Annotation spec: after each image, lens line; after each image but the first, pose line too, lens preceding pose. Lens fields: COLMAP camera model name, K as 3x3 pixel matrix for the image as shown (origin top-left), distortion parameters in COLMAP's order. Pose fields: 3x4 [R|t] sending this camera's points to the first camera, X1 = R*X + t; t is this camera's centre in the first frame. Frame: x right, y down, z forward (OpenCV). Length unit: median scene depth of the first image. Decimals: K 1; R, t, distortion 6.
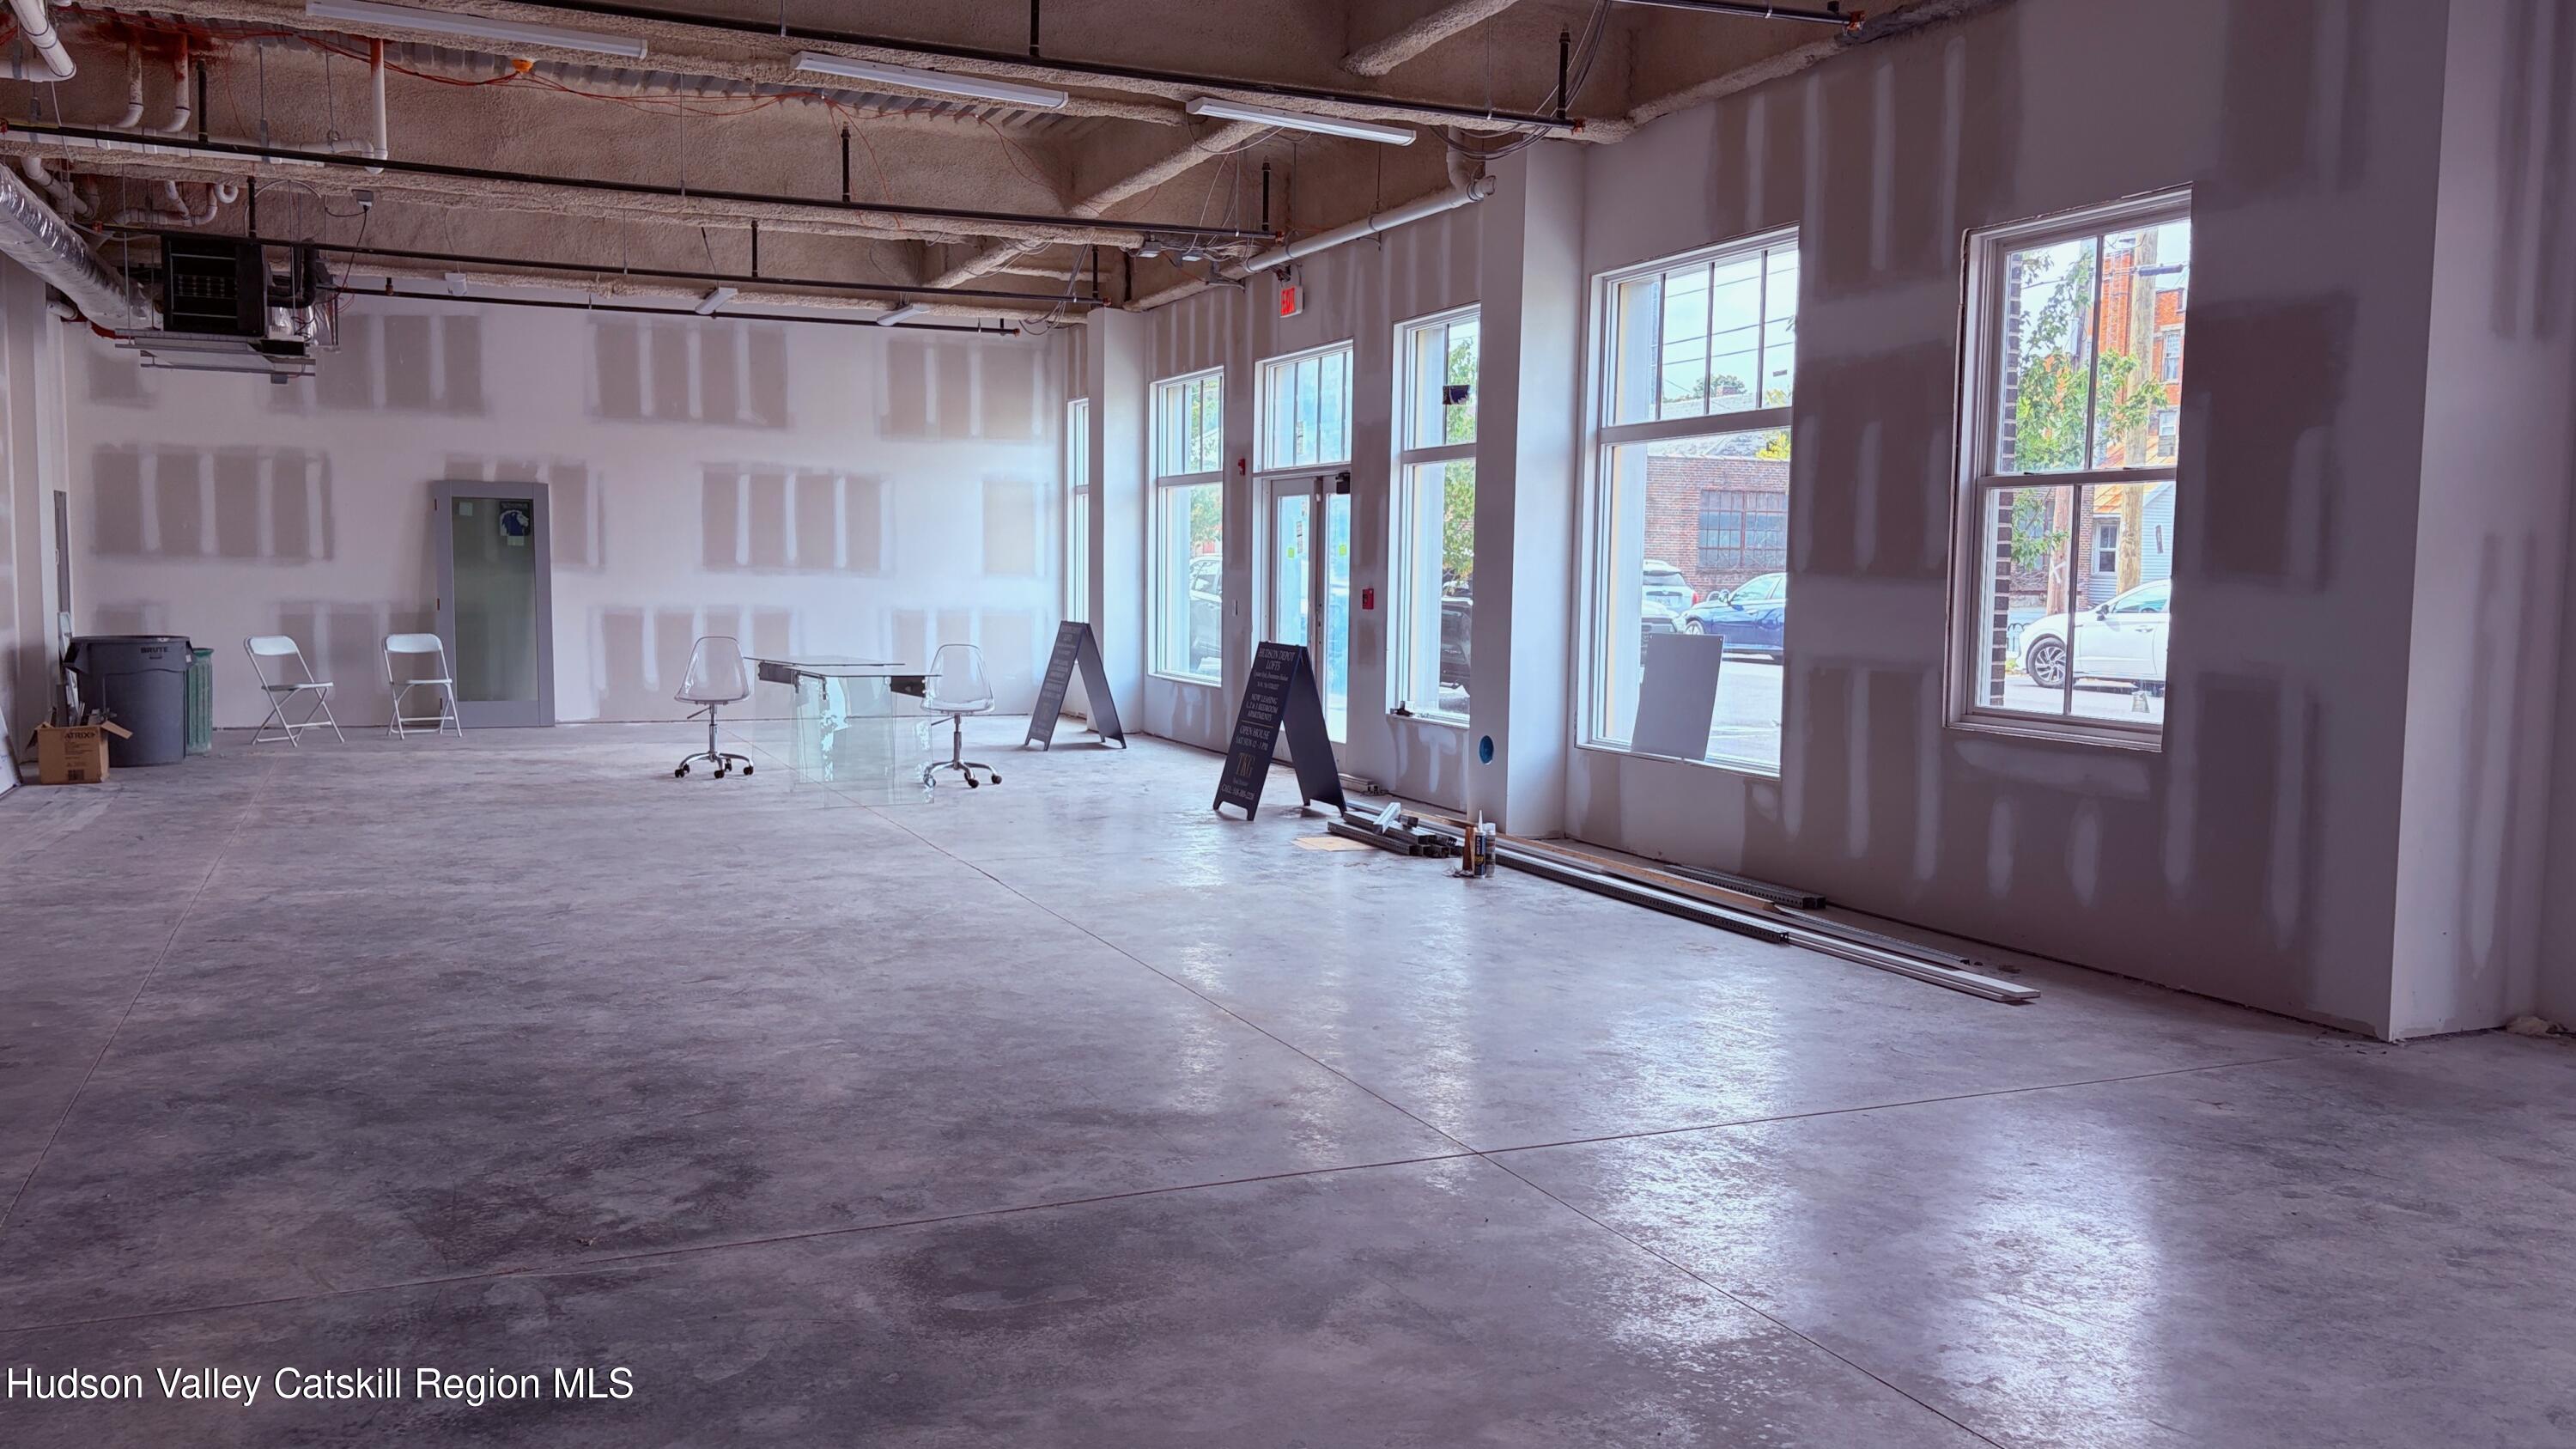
lens RADIAL K [[1940.8, 0, 1272.8], [0, 1940.8, 725.2], [0, 0, 1]] dist [0.042640, -0.046467]
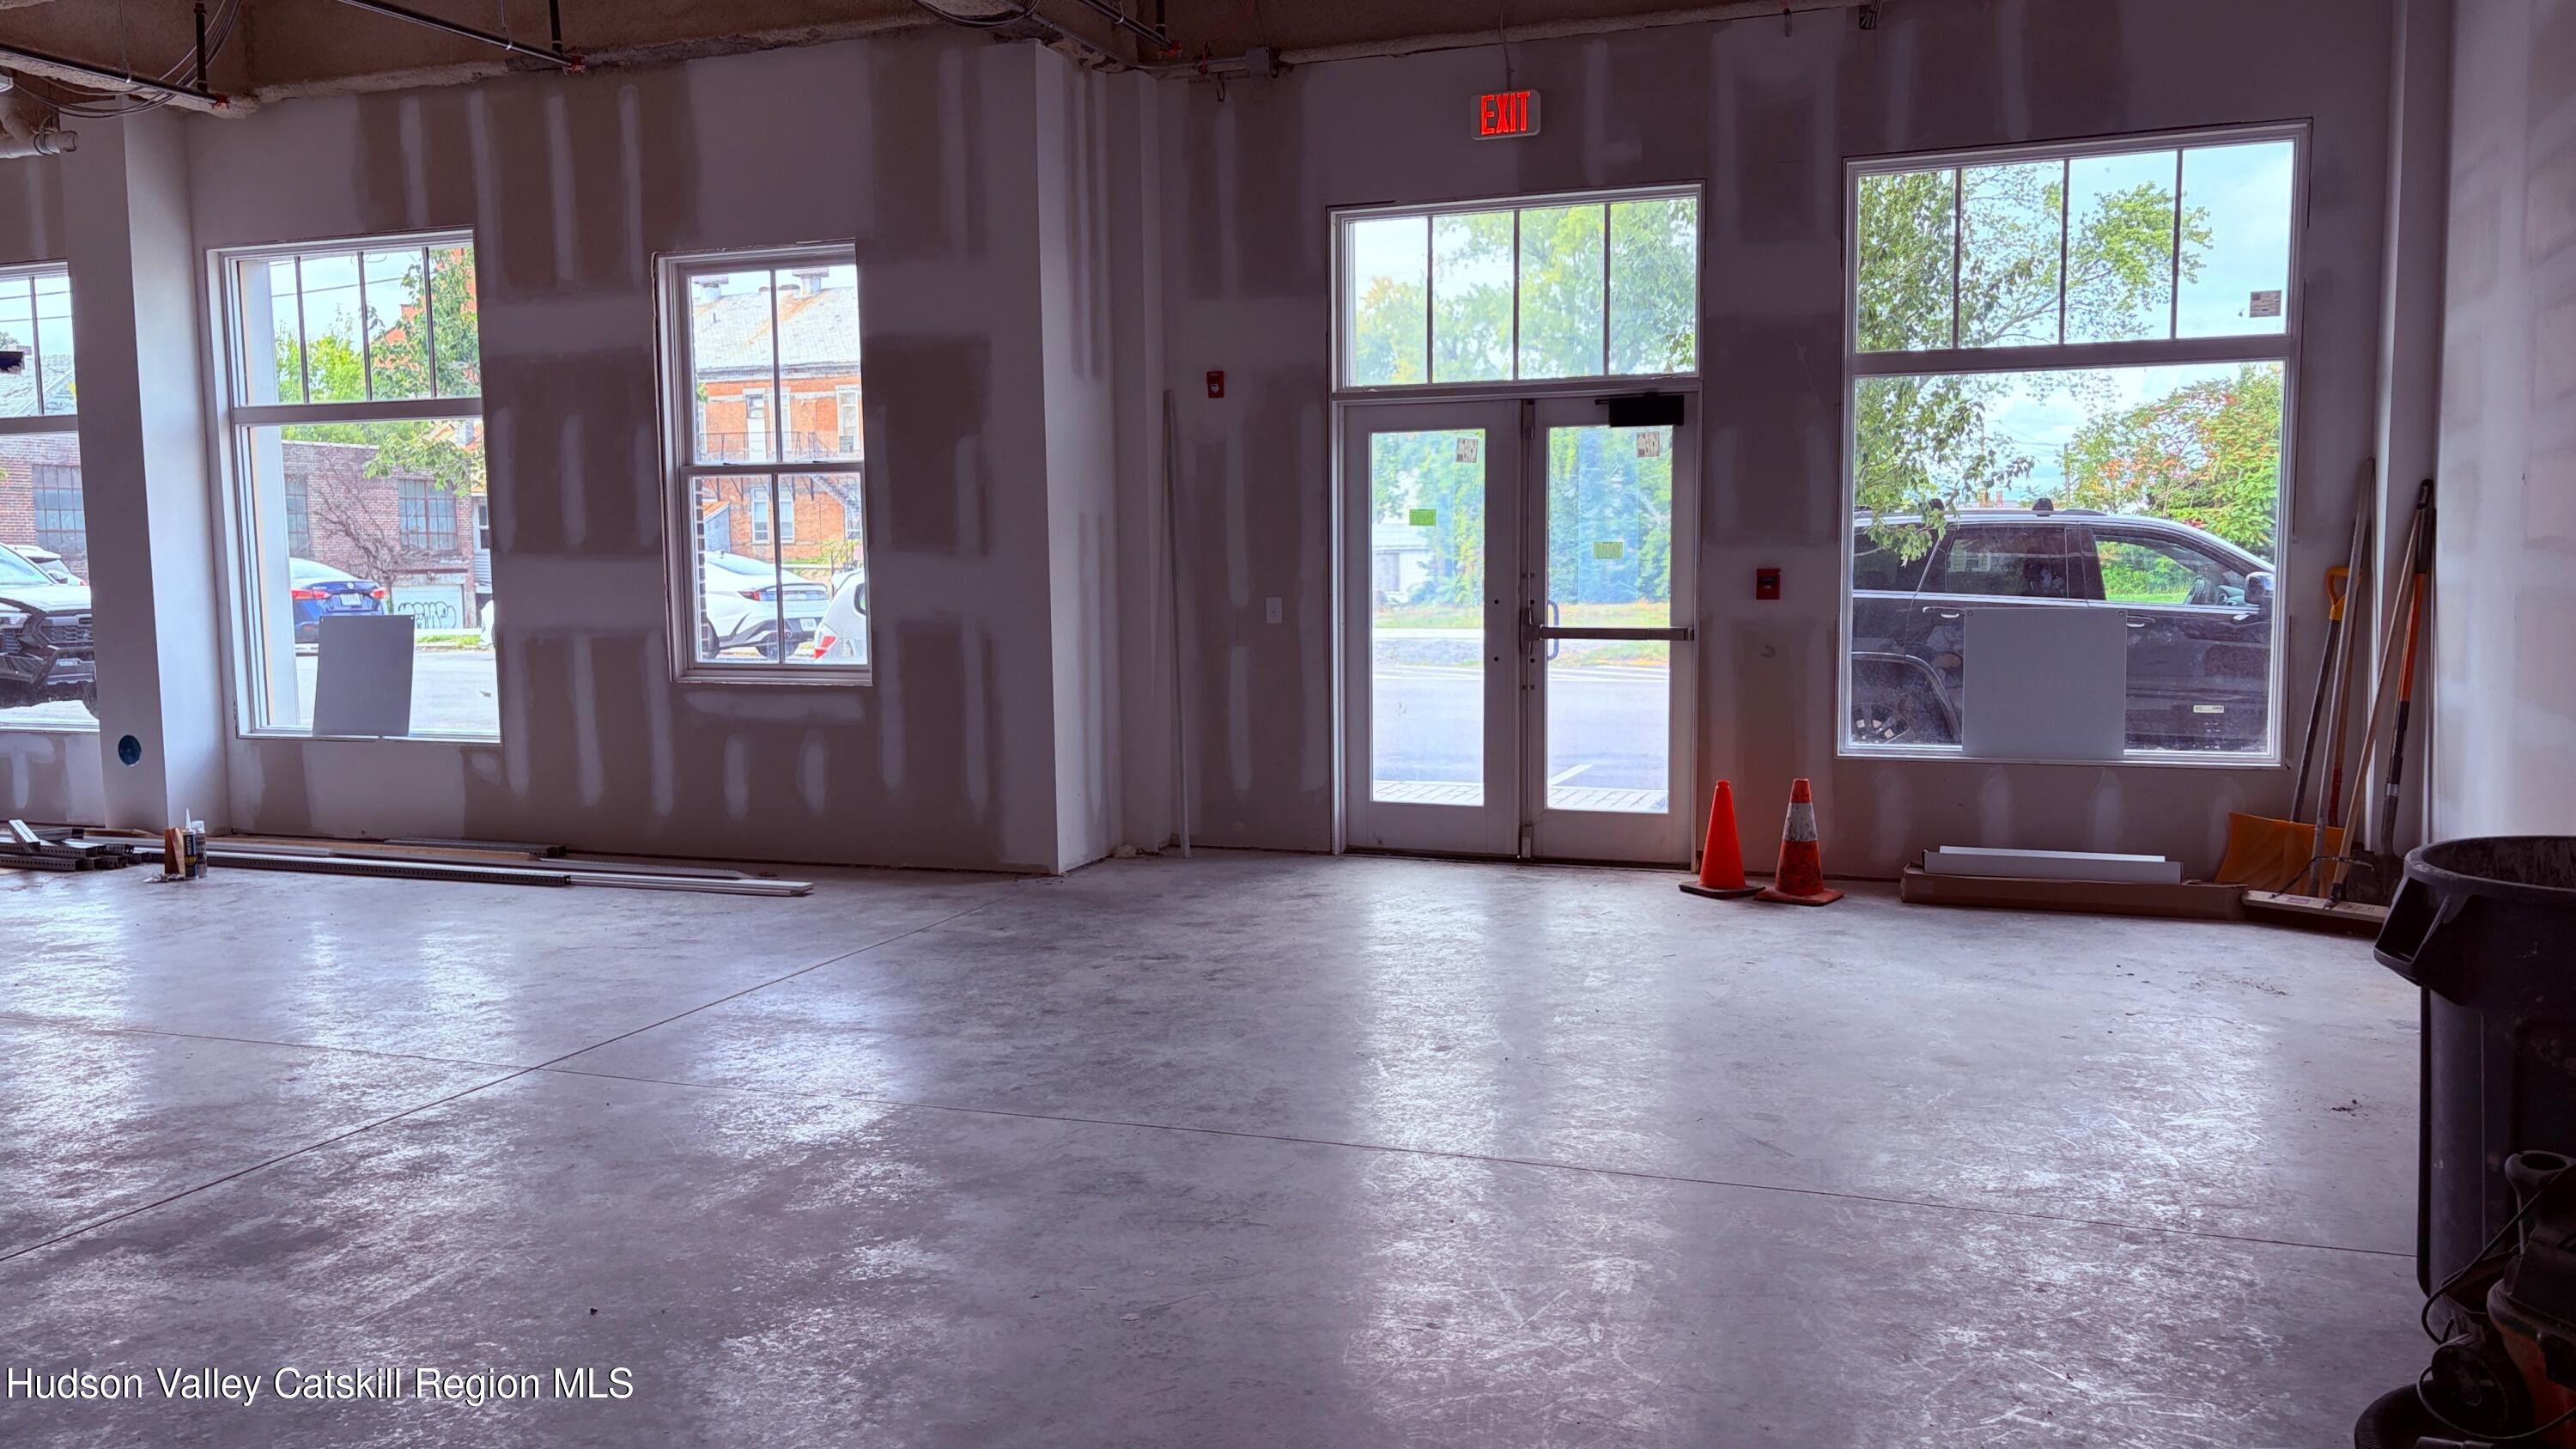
lens RADIAL K [[1940.8, 0, 1270.3], [0, 1940.8, 732.2], [0, 0, 1]] dist [0.042640, -0.046467]
pose [[0.692769, -0.090862, 0.715412, -0.210691], [0.080155, 0.995586, 0.048829, 0.002356], [-0.716691, 0.023517, 0.696994, -0.055359]]
